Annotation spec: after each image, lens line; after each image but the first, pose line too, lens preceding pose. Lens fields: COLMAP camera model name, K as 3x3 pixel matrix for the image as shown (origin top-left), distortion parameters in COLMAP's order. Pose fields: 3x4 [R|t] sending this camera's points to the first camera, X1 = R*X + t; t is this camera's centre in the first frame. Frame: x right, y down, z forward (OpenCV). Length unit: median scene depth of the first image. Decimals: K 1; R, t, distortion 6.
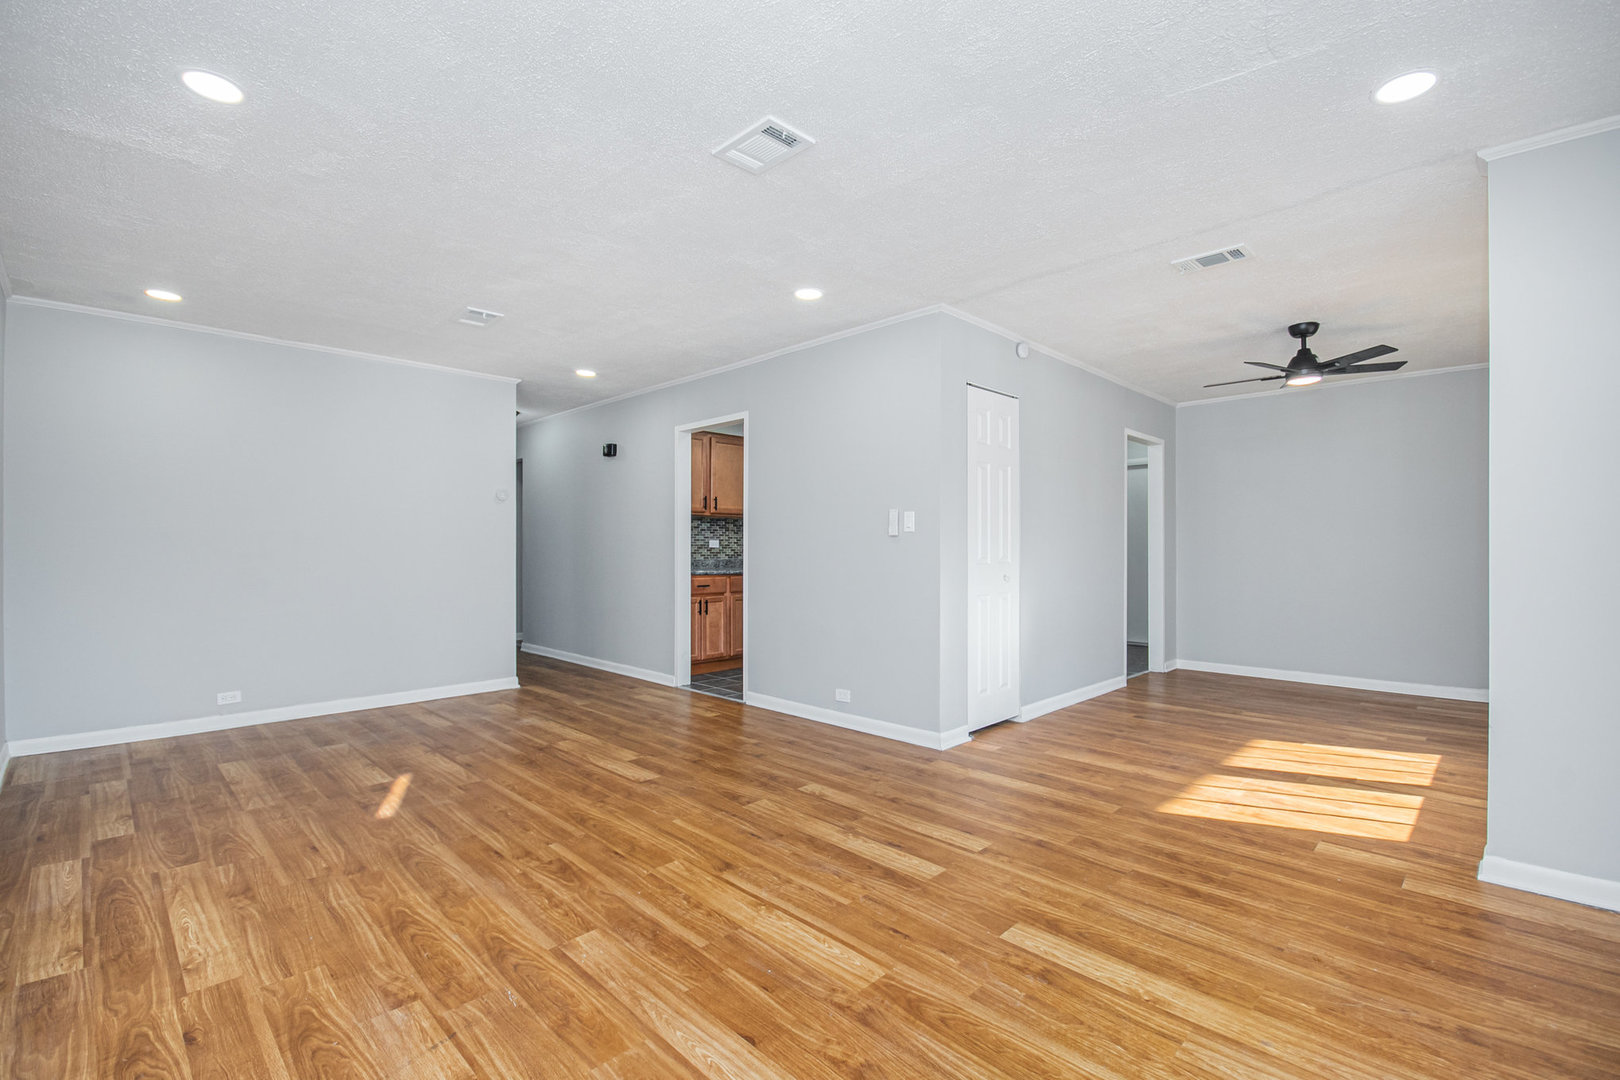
lens RADIAL K [[716.9, 0, 814.0], [0, 716.9, 551.1], [0, 0, 1]] dist [-0.000937, -0.000406]
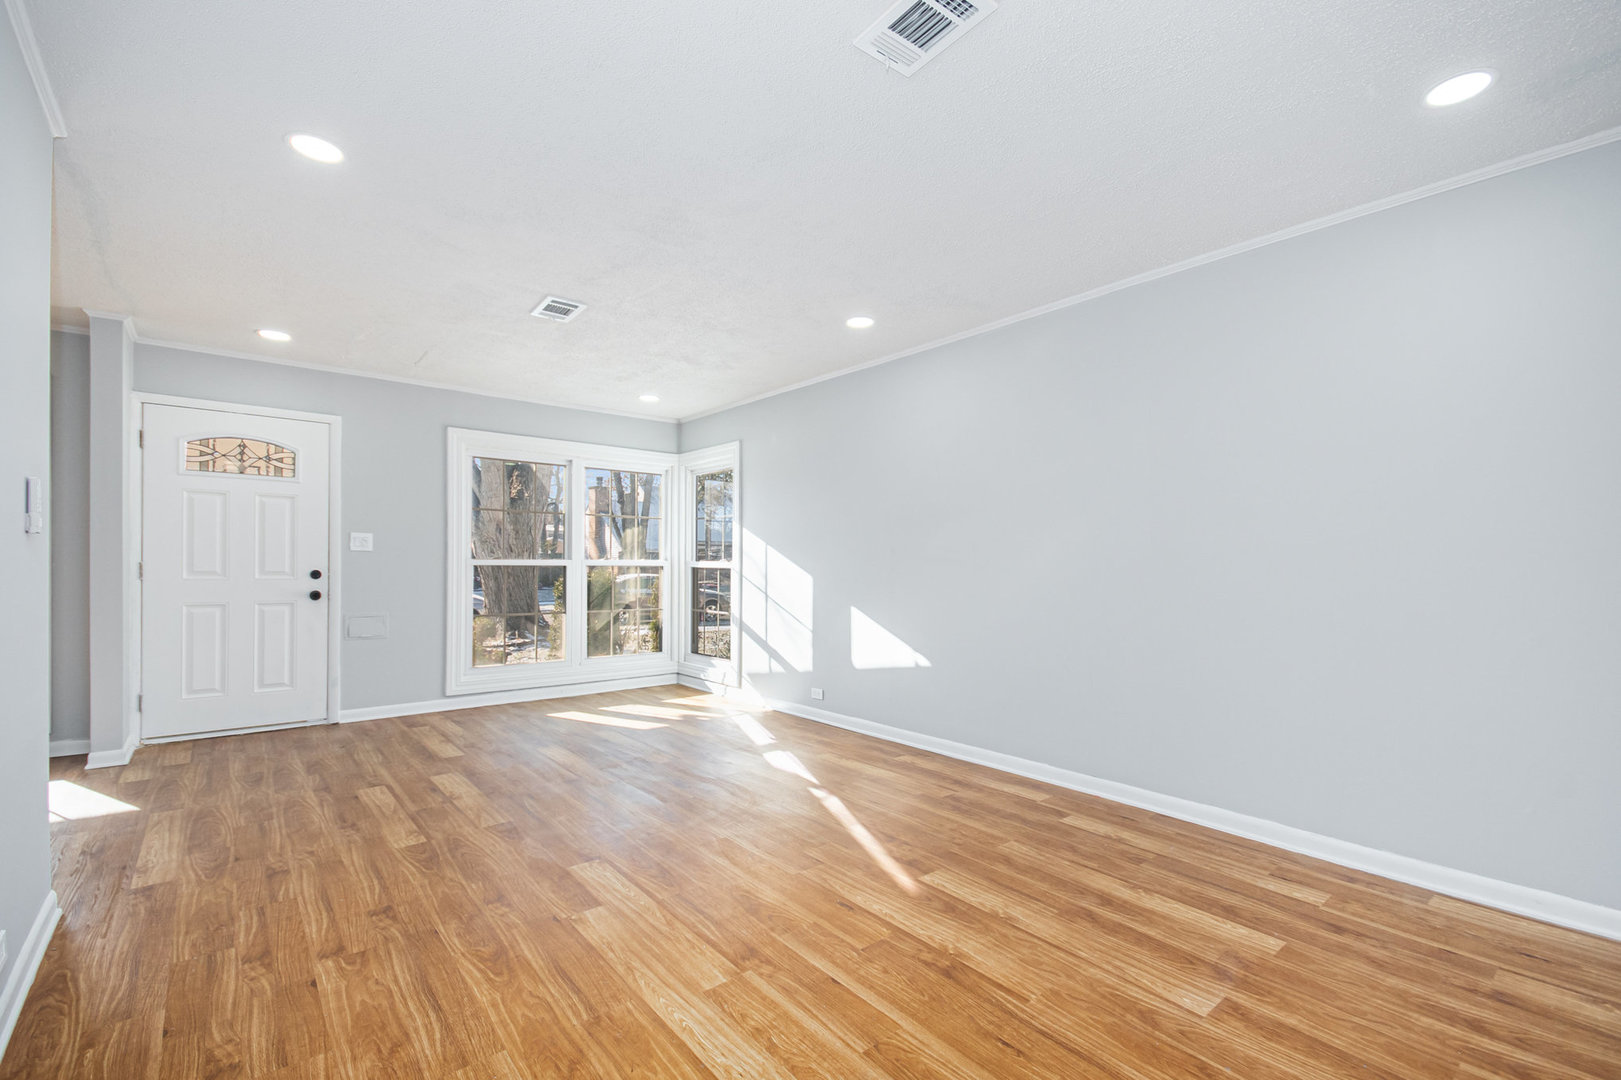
lens RADIAL K [[699.9, 0, 817.1], [0, 699.9, 563.5], [0, 0, 1]] dist [0.026794, -0.017260]
pose [[-0.995689, -0.007475, 0.092457, -0.627920], [-0.007045, 0.999963, 0.004970, -0.011244], [-0.092491, 0.004297, -0.995704, 1.993944]]
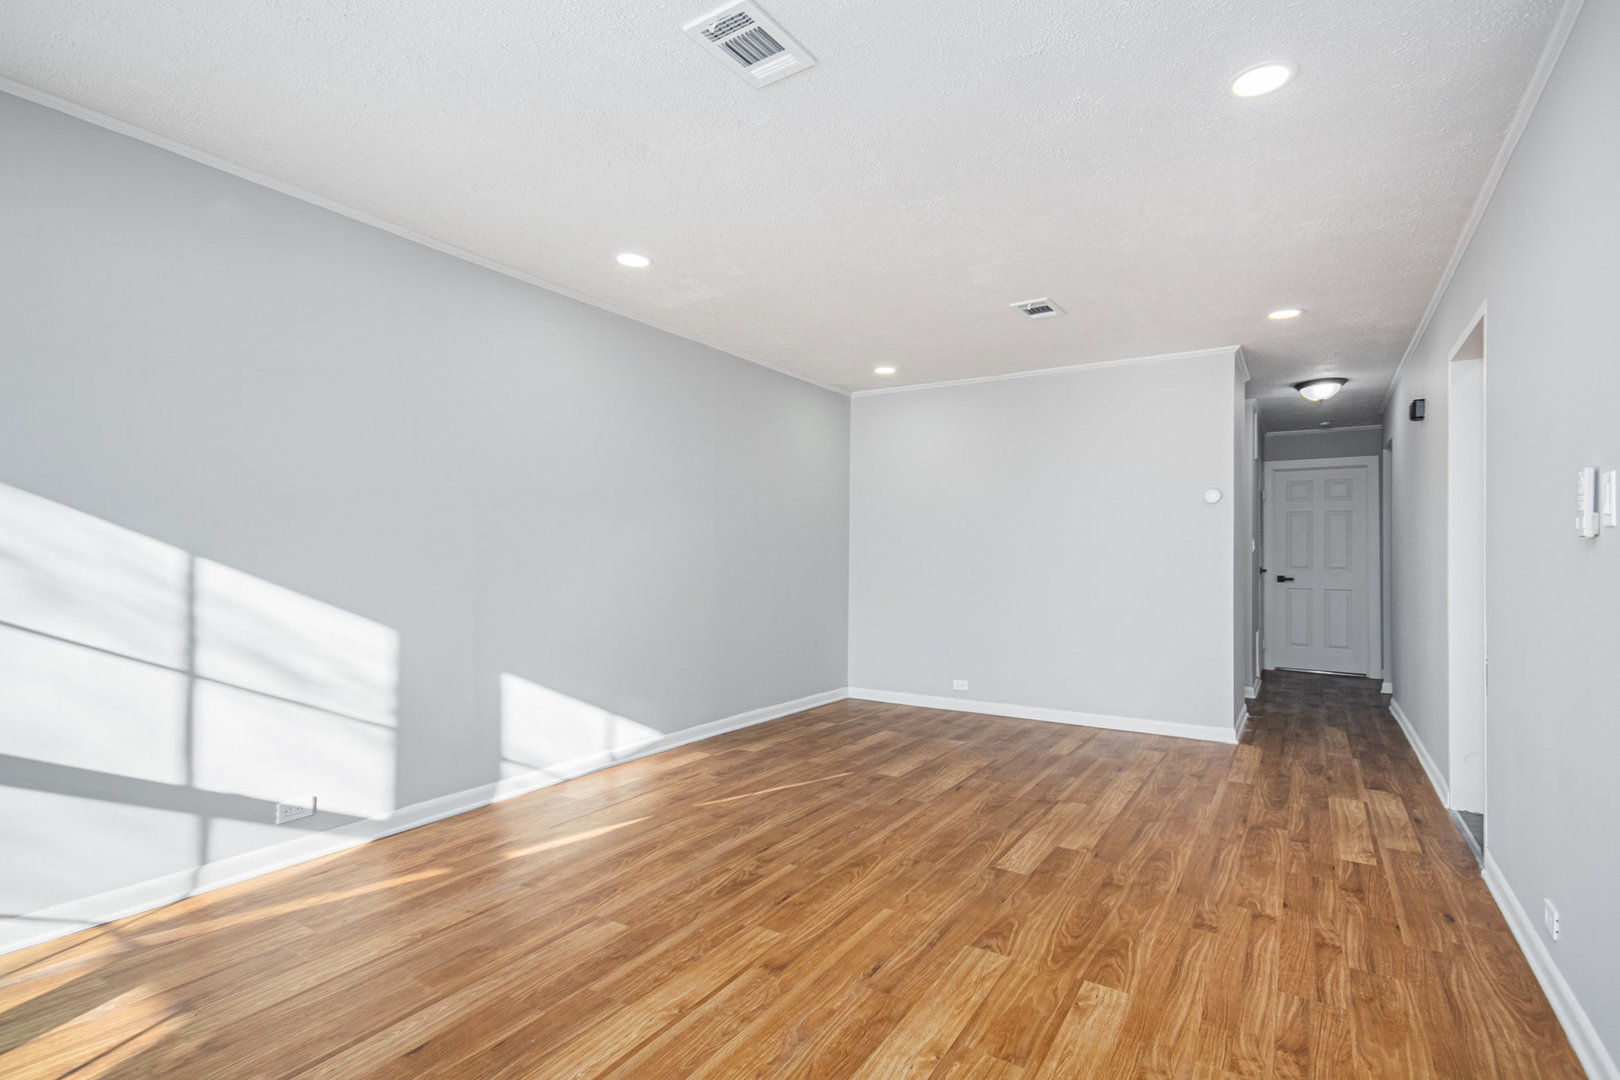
lens RADIAL K [[780.9, 0, 810.0], [0, 780.9, 540.0], [0, 0, 1]] dist [0.016187, -0.000494]
pose [[0.210700, -0.018330, -0.977379, 0.616524], [-0.012915, 0.999685, -0.021533, -0.008346], [0.977465, 0.017160, 0.210397, 0.712017]]
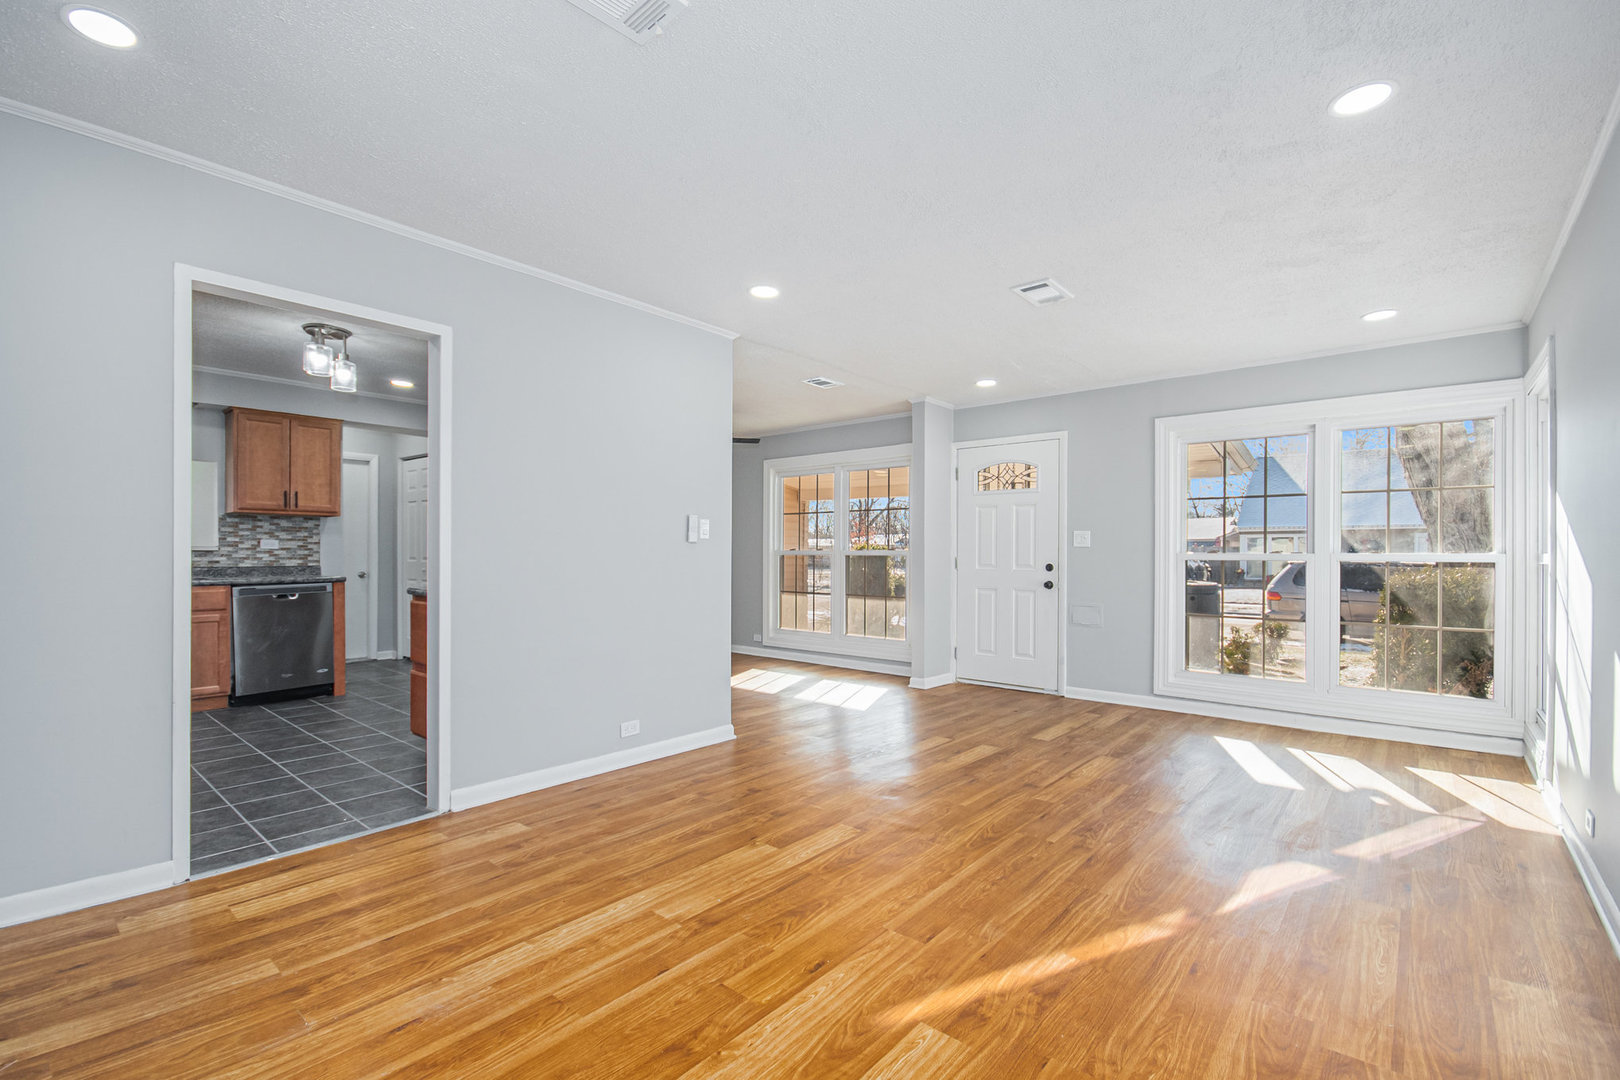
lens RADIAL K [[716.9, 0, 814.0], [0, 716.9, 551.1], [0, 0, 1]] dist [-0.000937, -0.000406]
pose [[-0.076015, 0.004325, 0.997097, -1.239237], [0.001317, 0.999990, -0.004237, -0.007037], [-0.997106, 0.000992, -0.076020, 1.277914]]
